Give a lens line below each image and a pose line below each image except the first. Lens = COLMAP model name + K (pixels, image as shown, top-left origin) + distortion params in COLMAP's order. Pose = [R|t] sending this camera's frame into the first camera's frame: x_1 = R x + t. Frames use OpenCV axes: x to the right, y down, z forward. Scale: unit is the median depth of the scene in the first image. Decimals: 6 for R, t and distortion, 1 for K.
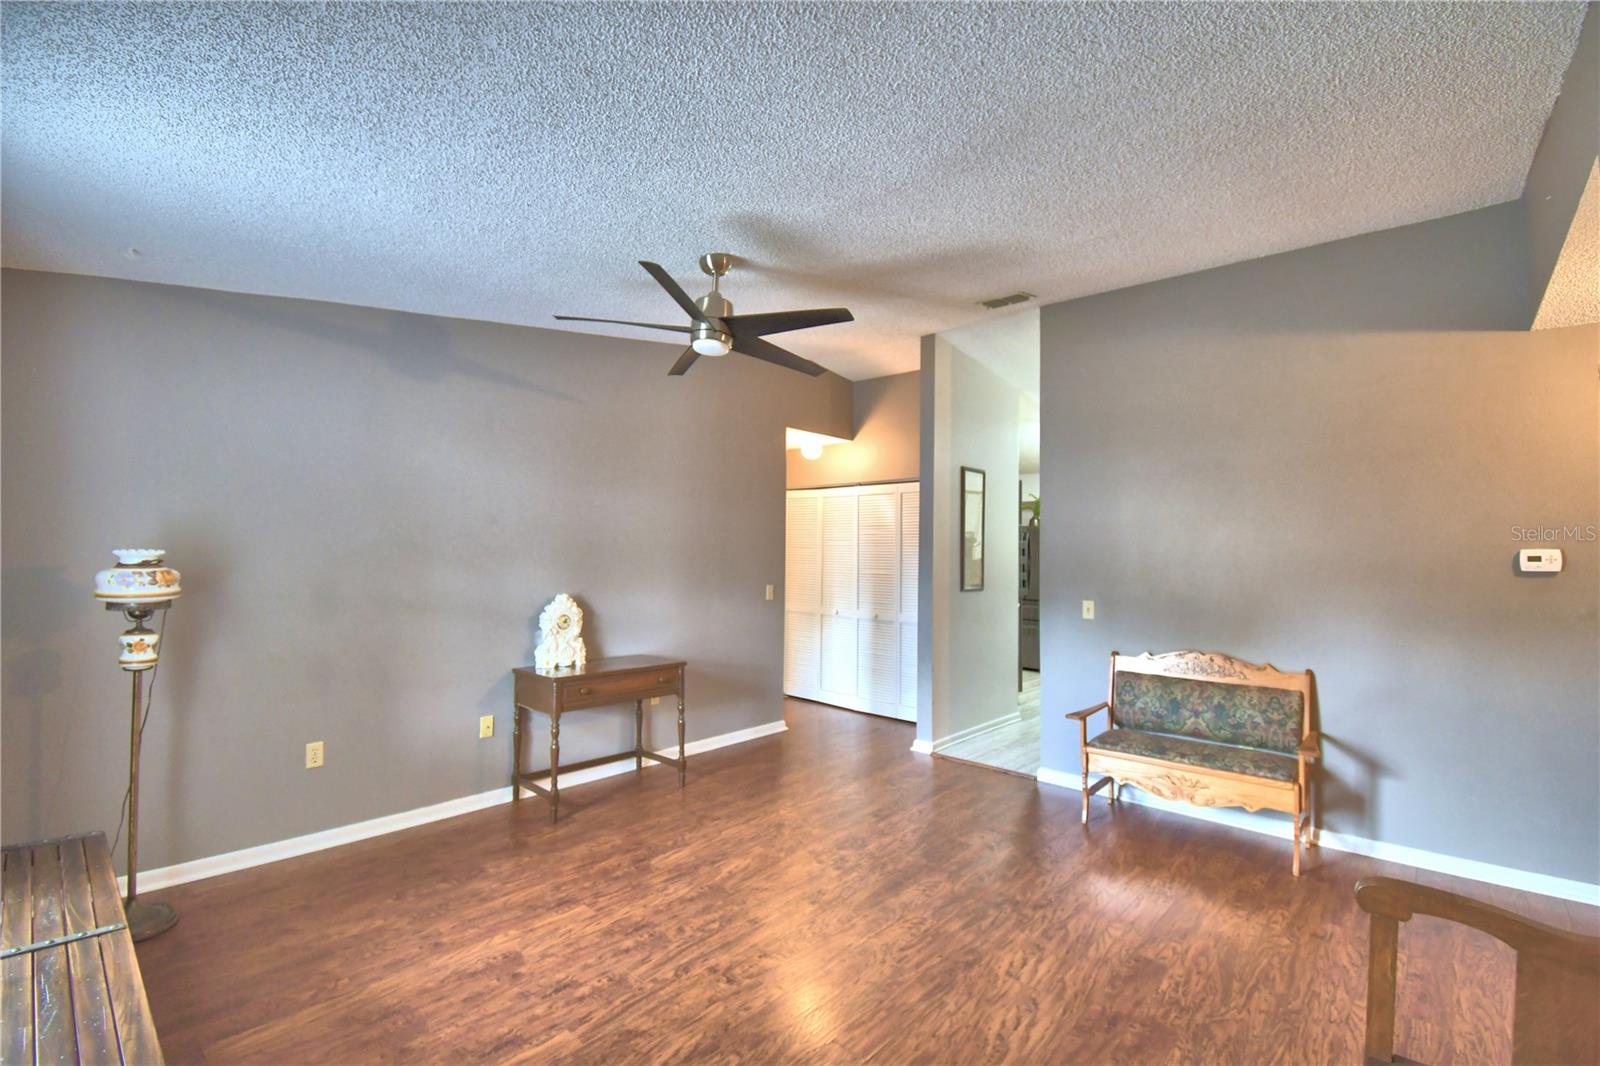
lens RADIAL K [[699.2, 0, 791.7], [0, 699.2, 529.3], [0, 0, 1]] dist [0.018836, -0.024105]
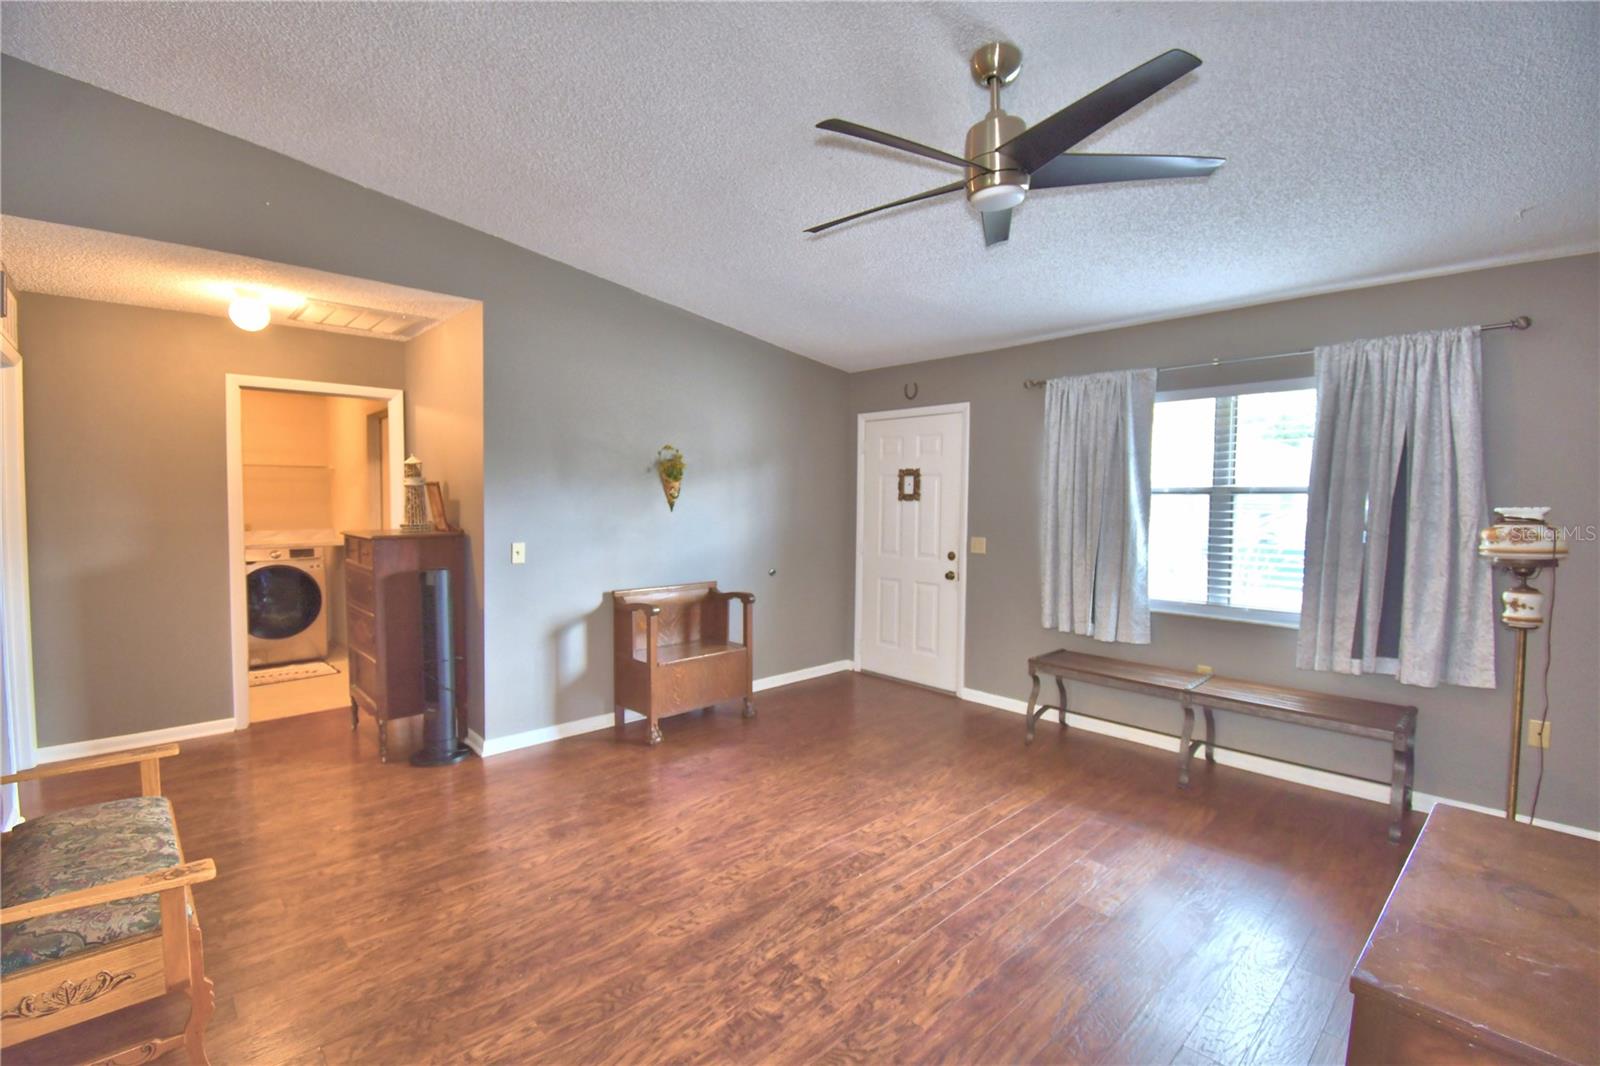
lens RADIAL K [[699.2, 0, 791.7], [0, 699.2, 529.3], [0, 0, 1]] dist [0.018836, -0.024105]
pose [[-0.997328, -0.024173, 0.068937, 0.028083], [-0.023214, 0.999623, 0.014674, 0.054545], [-0.069265, 0.013034, -0.997513, 1.589309]]
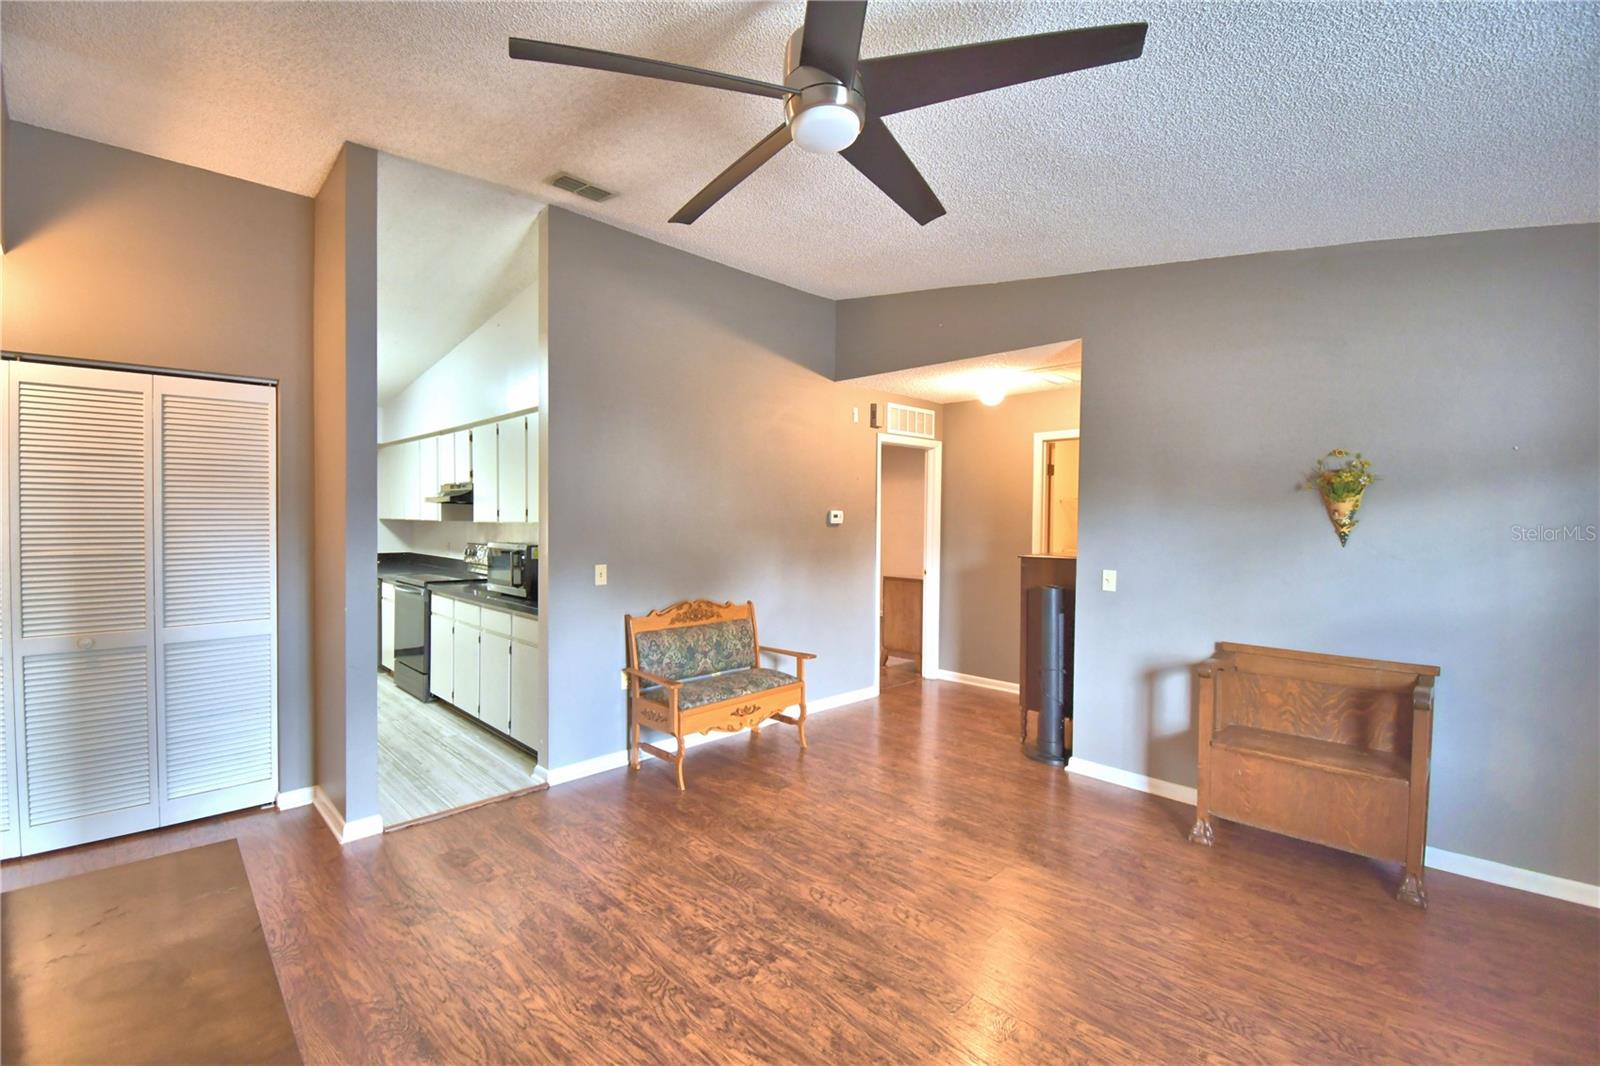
lens RADIAL K [[699.2, 0, 791.7], [0, 699.2, 529.3], [0, 0, 1]] dist [0.018836, -0.024105]
pose [[0.049350, -0.030558, 0.998314, -0.607324], [-0.039546, 0.998688, 0.032525, 0.021141], [-0.997998, -0.041085, 0.048077, 0.921385]]
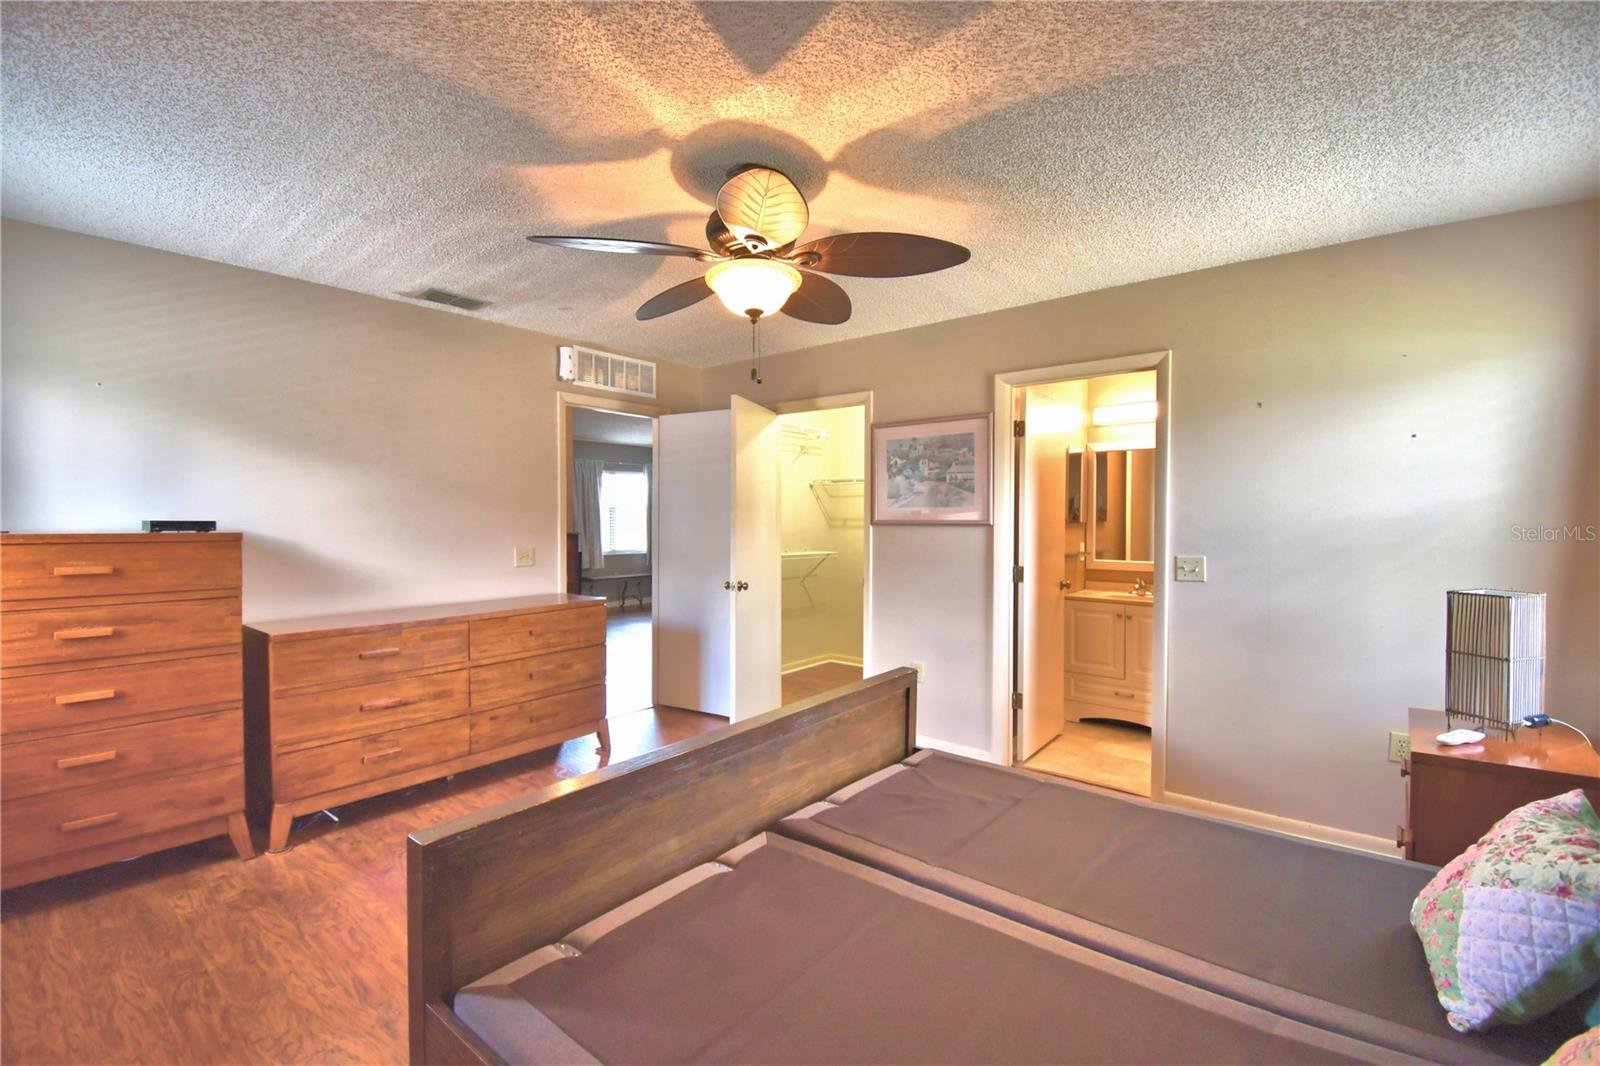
lens RADIAL K [[699.2, 0, 791.7], [0, 699.2, 529.3], [0, 0, 1]] dist [0.018836, -0.024105]
pose [[0.056761, 0.004714, -0.998377, 2.617907], [0.029195, 0.999553, 0.006379, 0.089995], [0.997961, -0.029509, 0.056599, 0.997781]]
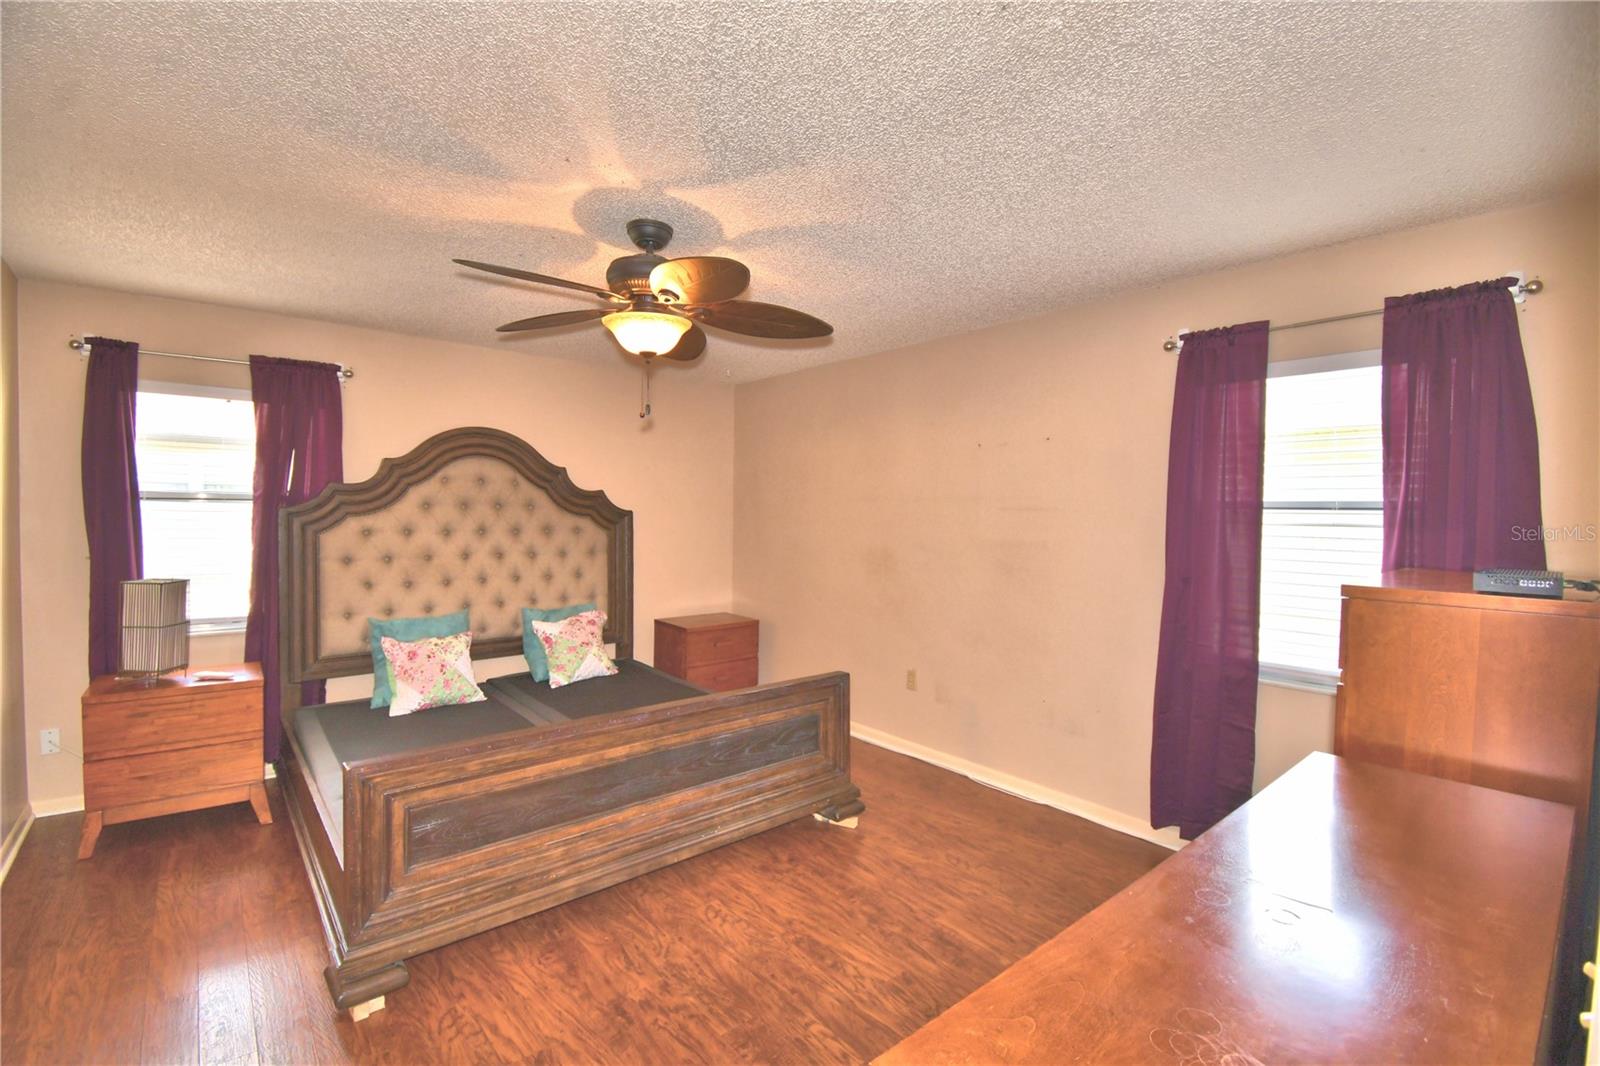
lens RADIAL K [[699.2, 0, 791.7], [0, 699.2, 529.3], [0, 0, 1]] dist [0.018836, -0.024105]
pose [[0.130264, -0.033614, 0.990909, 1.216533], [-0.037760, 0.998532, 0.038837, 0.037363], [-0.990760, -0.042476, 0.128803, 0.749863]]
